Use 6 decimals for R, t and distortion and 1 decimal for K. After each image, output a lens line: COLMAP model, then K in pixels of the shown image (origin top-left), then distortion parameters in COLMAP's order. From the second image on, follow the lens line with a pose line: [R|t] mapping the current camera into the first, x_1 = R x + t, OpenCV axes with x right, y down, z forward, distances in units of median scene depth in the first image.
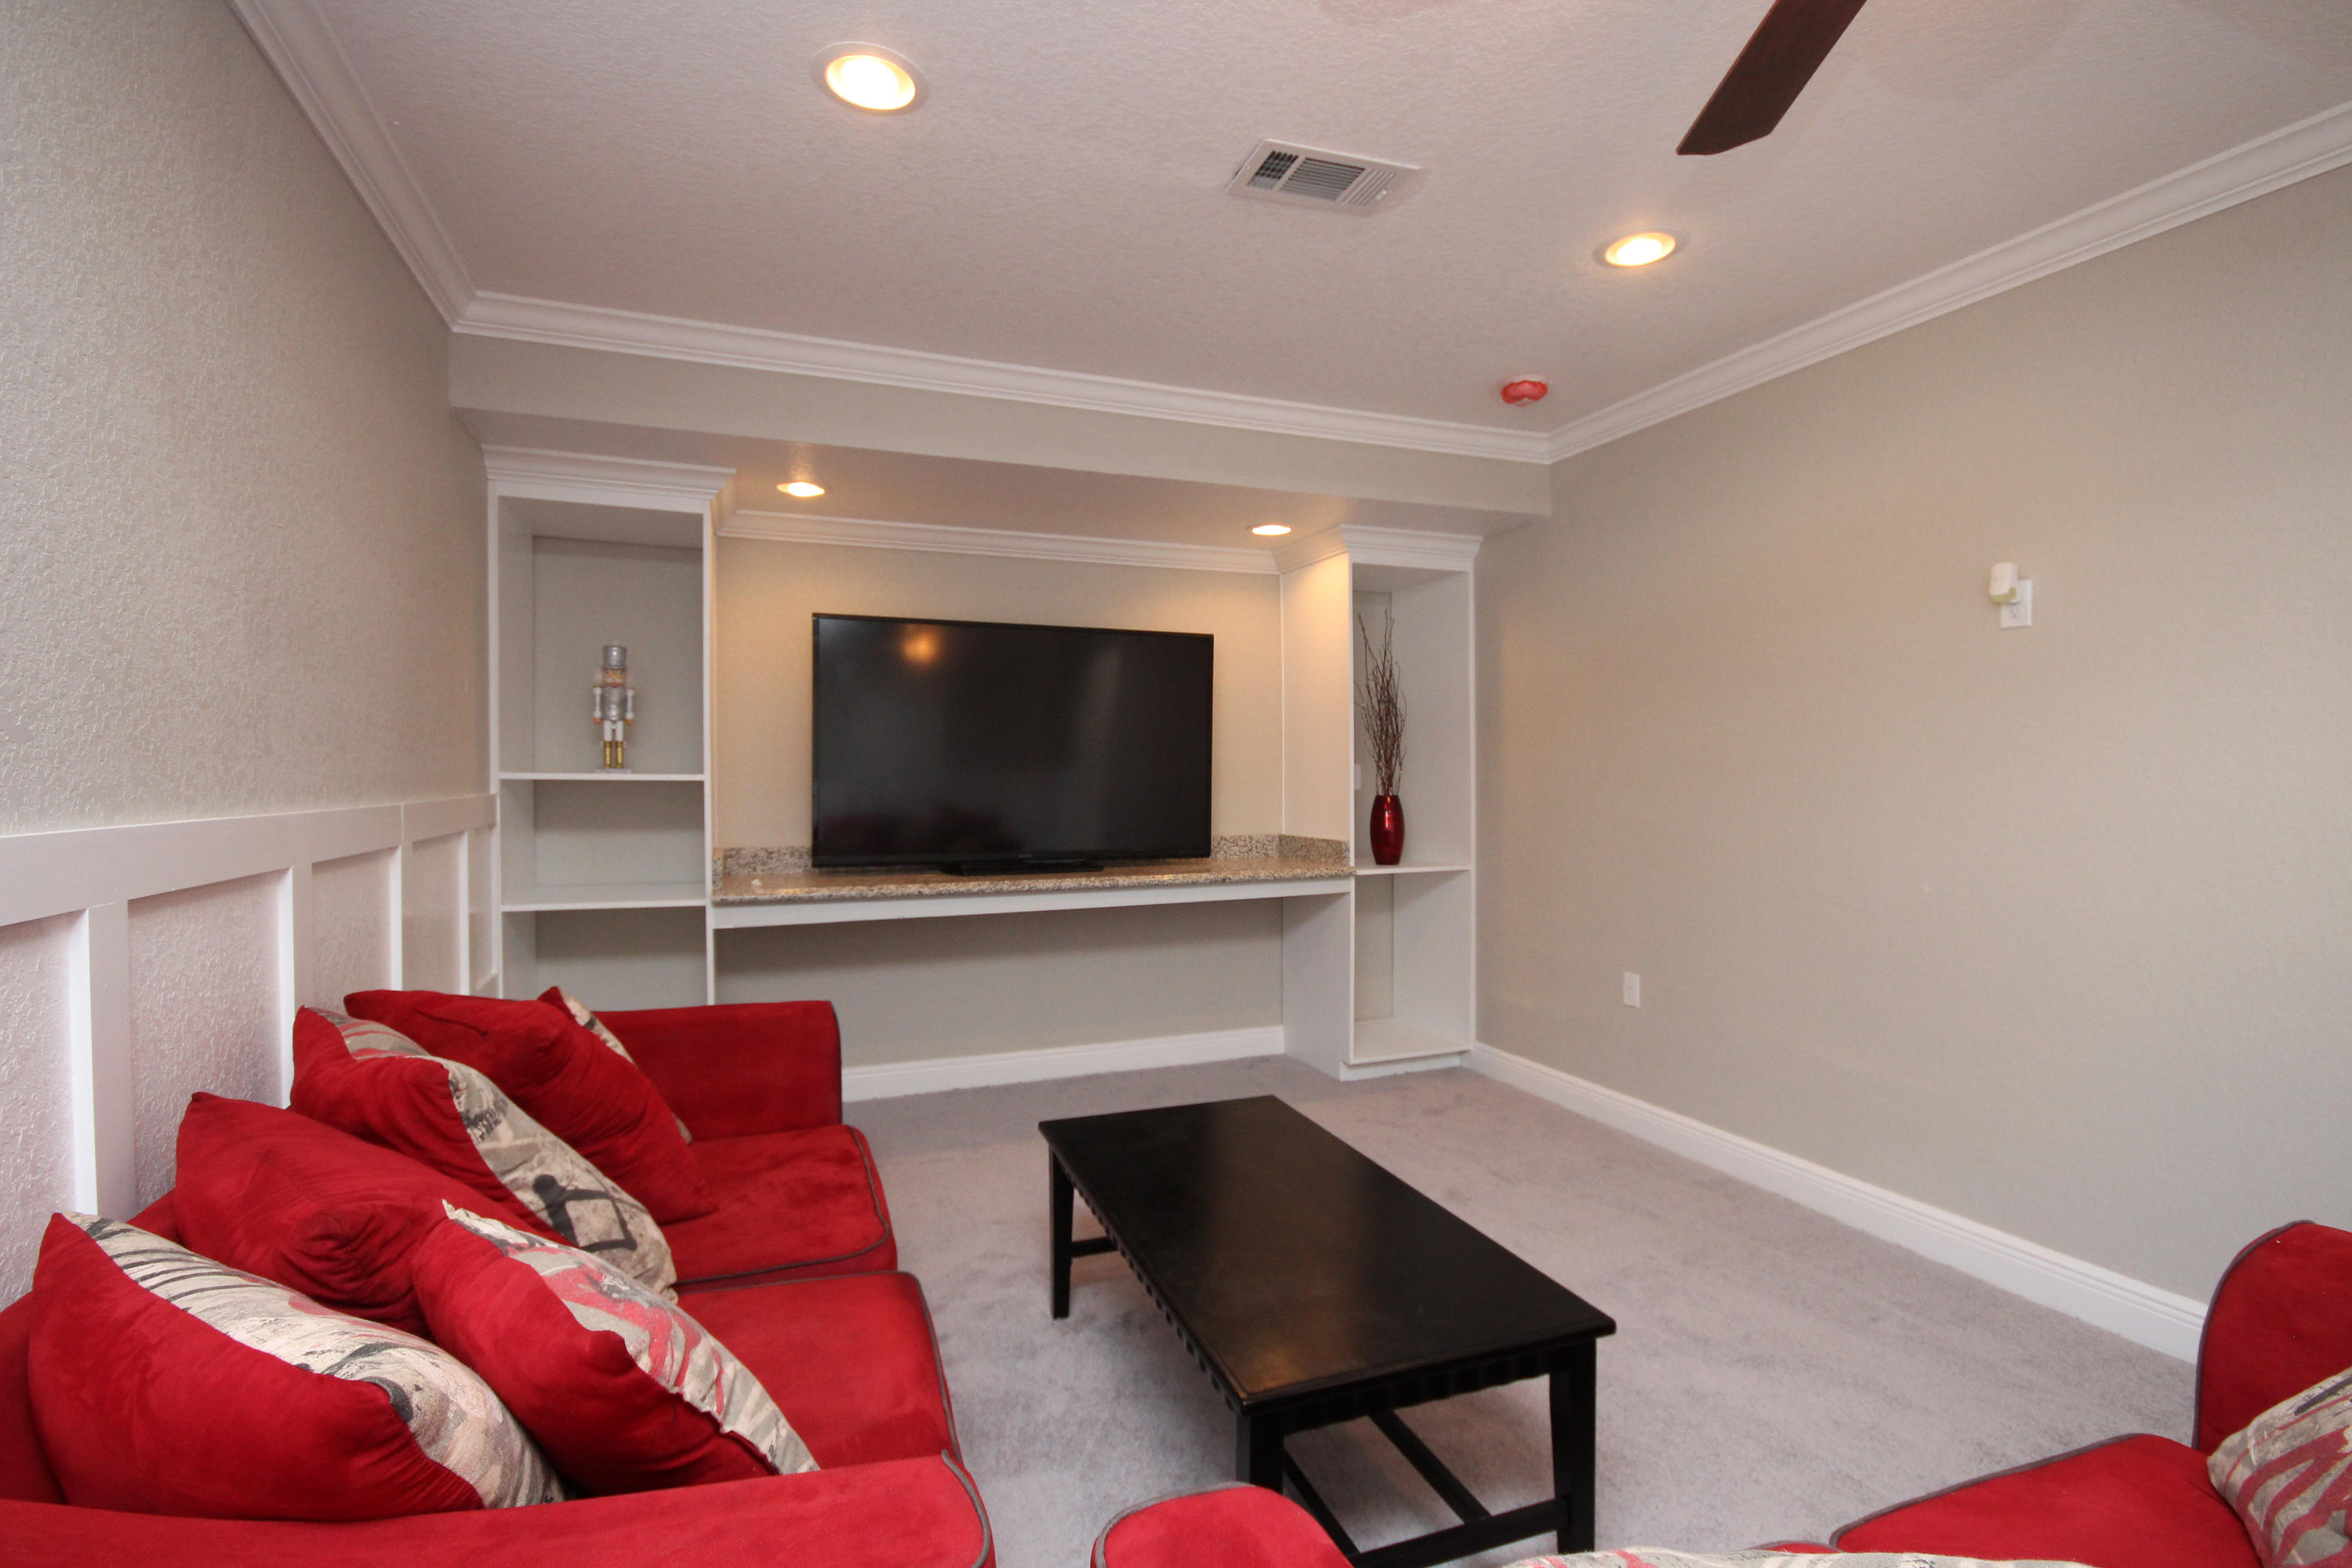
lens RADIAL K [[1080.6, 0, 1175.9], [0, 1080.6, 776.4], [0, 0, 1]] dist [-0.000997, 0.001017]
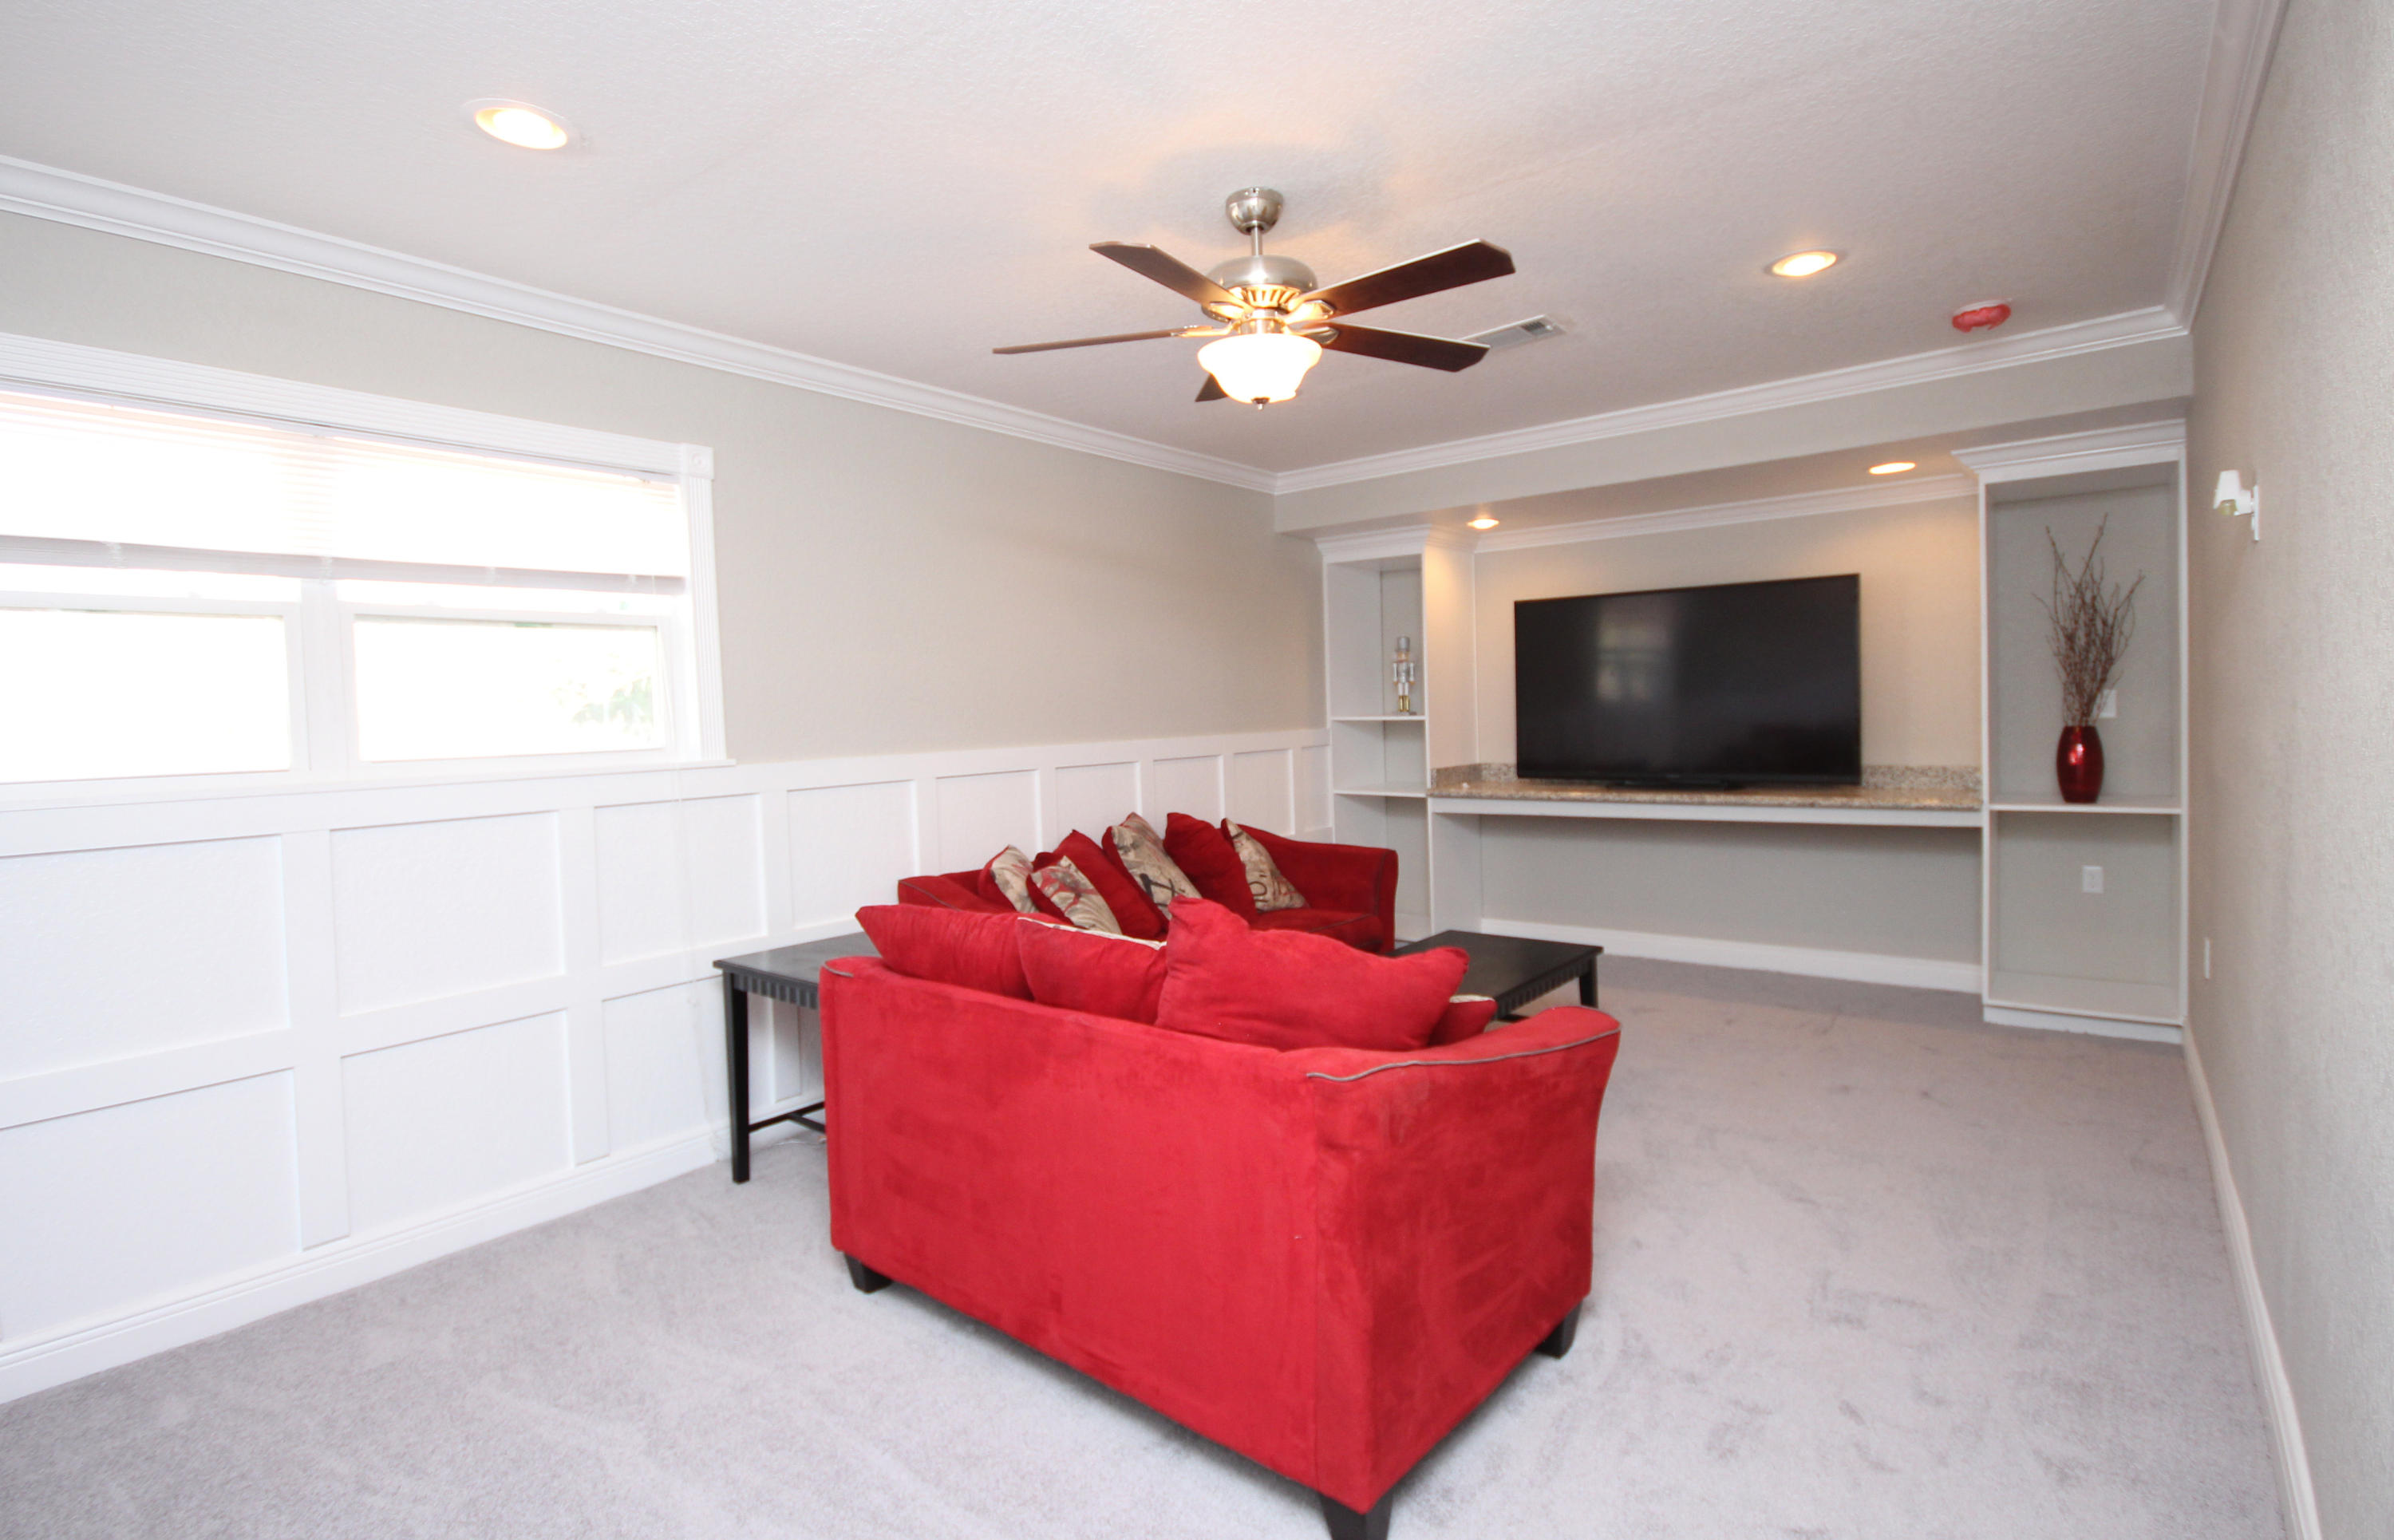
lens RADIAL K [[1119.6, 0, 1209.9], [0, 1119.6, 744.7], [0, 0, 1]] dist [0.010609, -0.000029]
pose [[0.510236, 0.014688, -0.859909, 0.793151], [0.026135, 0.999128, 0.032573, -0.020590], [0.859637, -0.039093, 0.509407, -0.123940]]
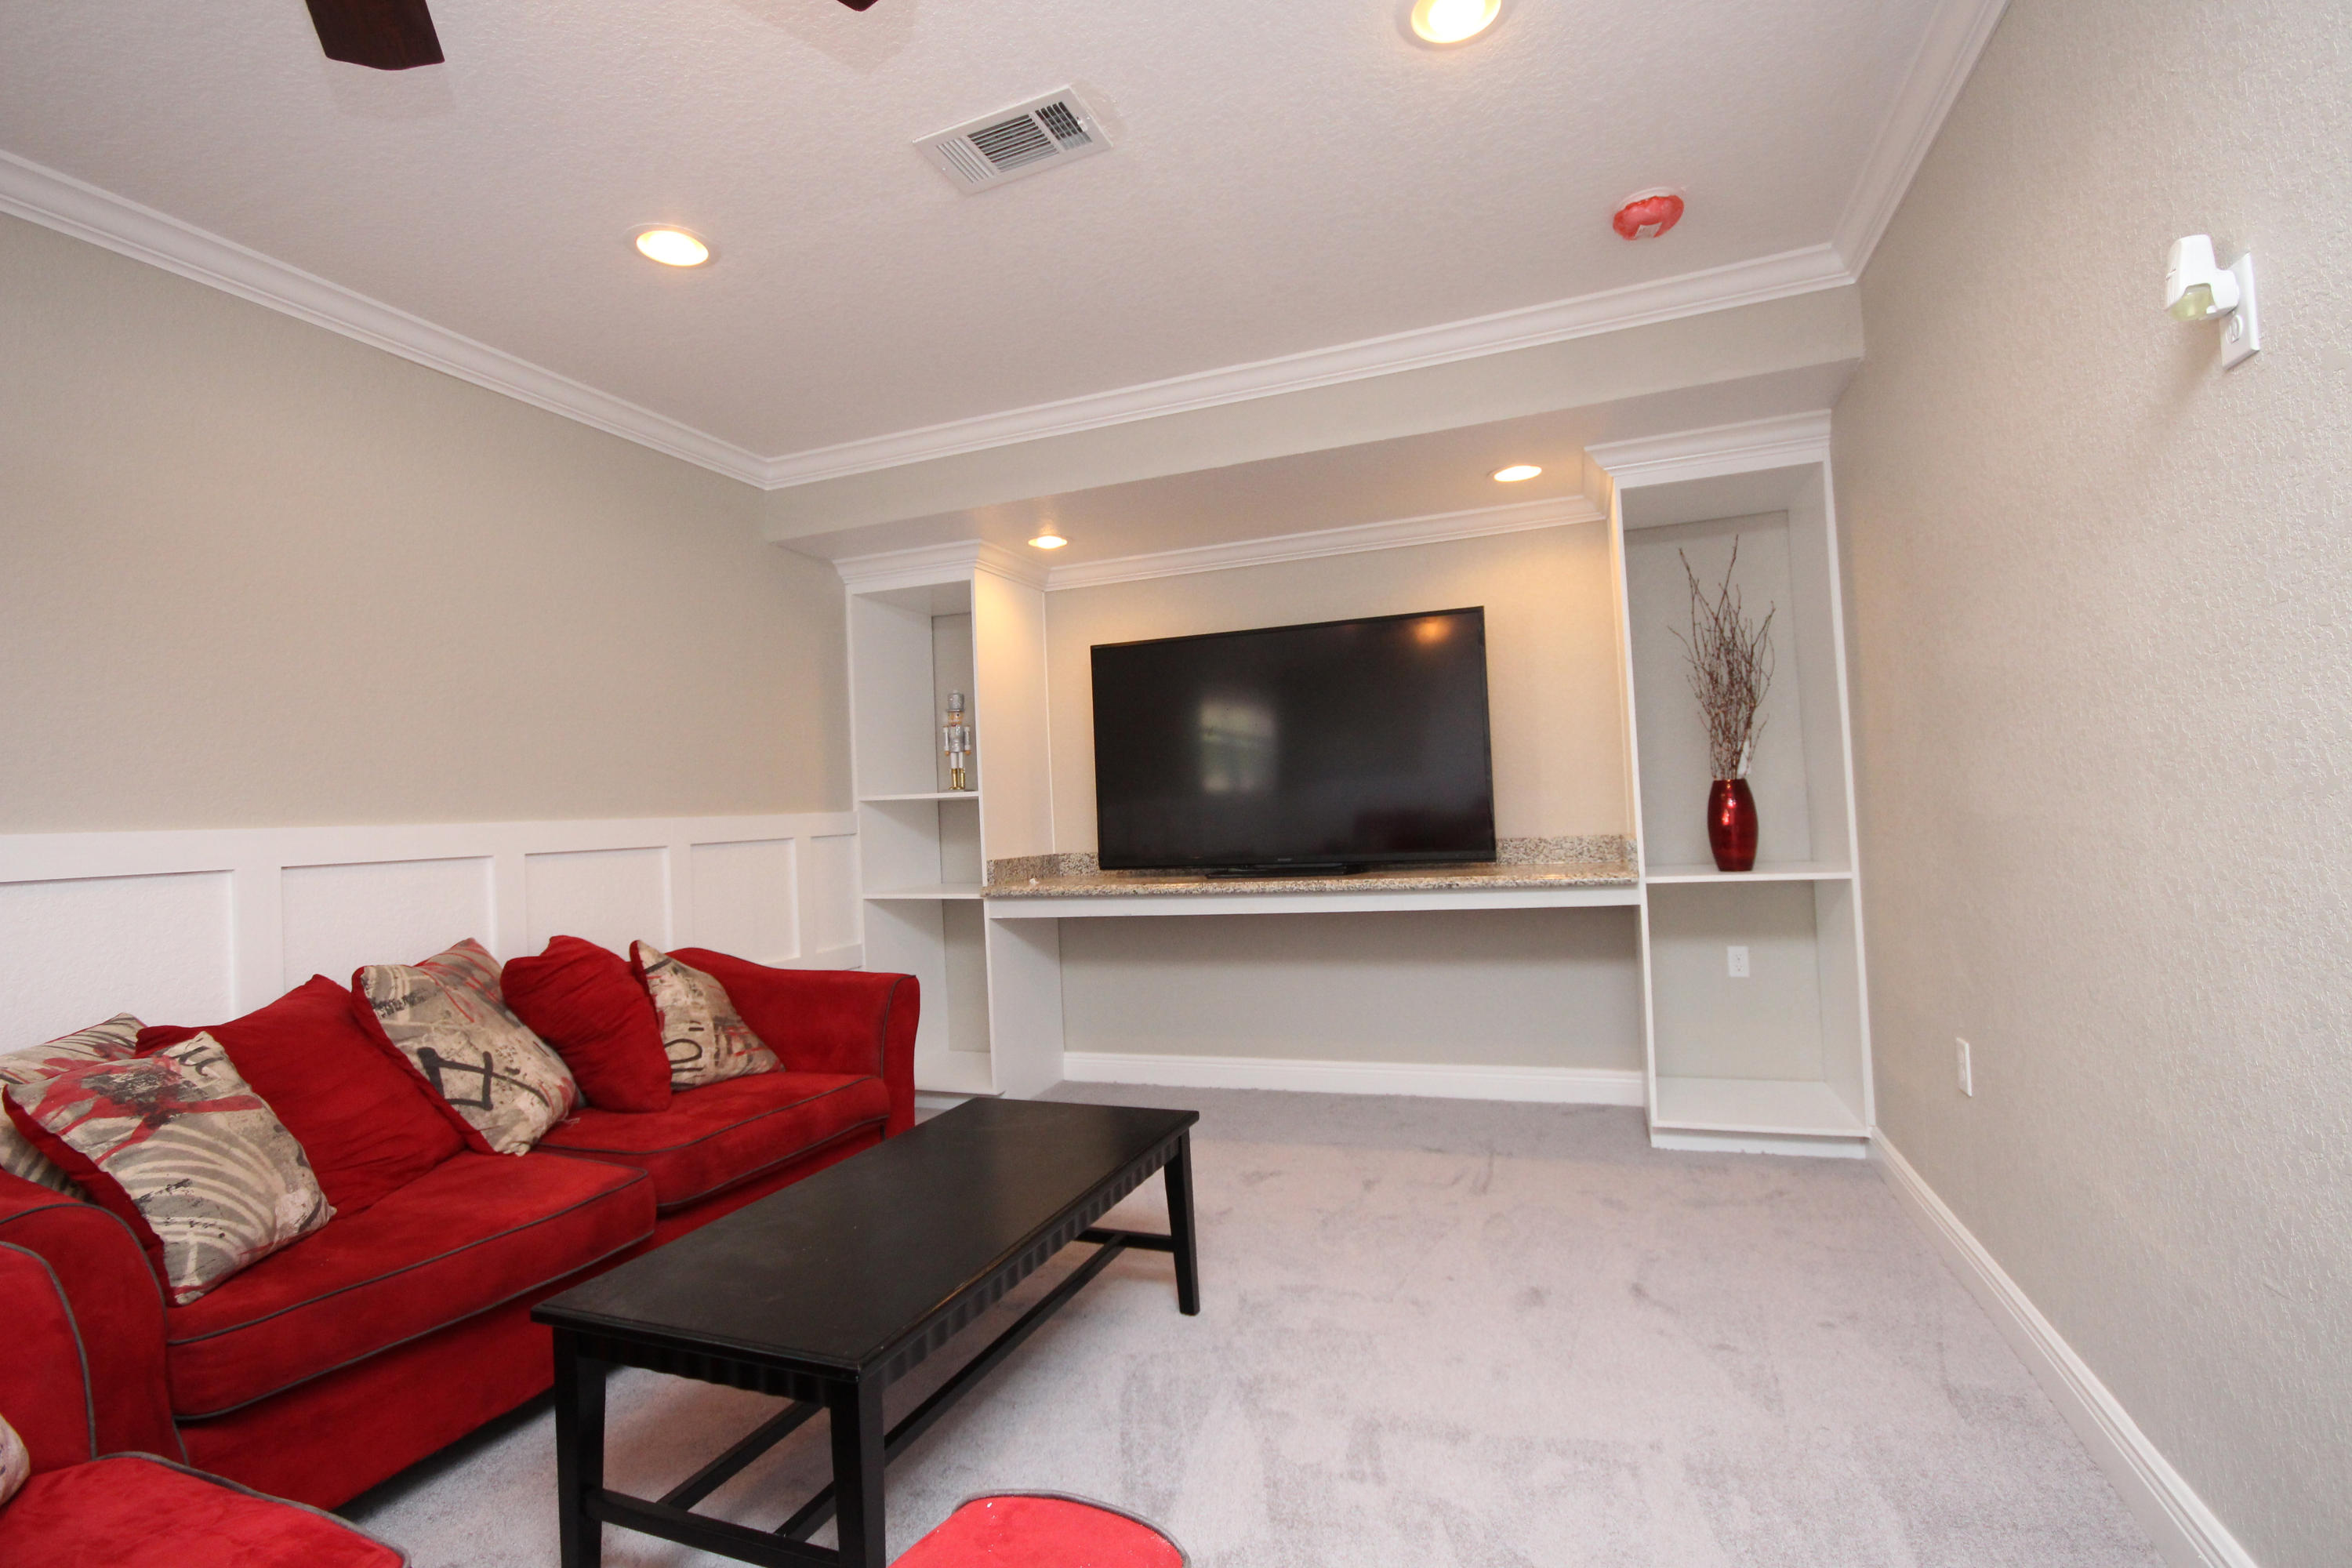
lens RADIAL K [[1080.6, 0, 1178.2], [0, 1080.6, 780.8], [0, 0, 1]] dist [-0.000997, 0.001017]
pose [[0.742071, -0.050852, -0.668390, 0.519321], [0.042416, 0.998682, -0.028889, 0.029701], [0.668978, -0.006913, 0.743250, 0.227653]]
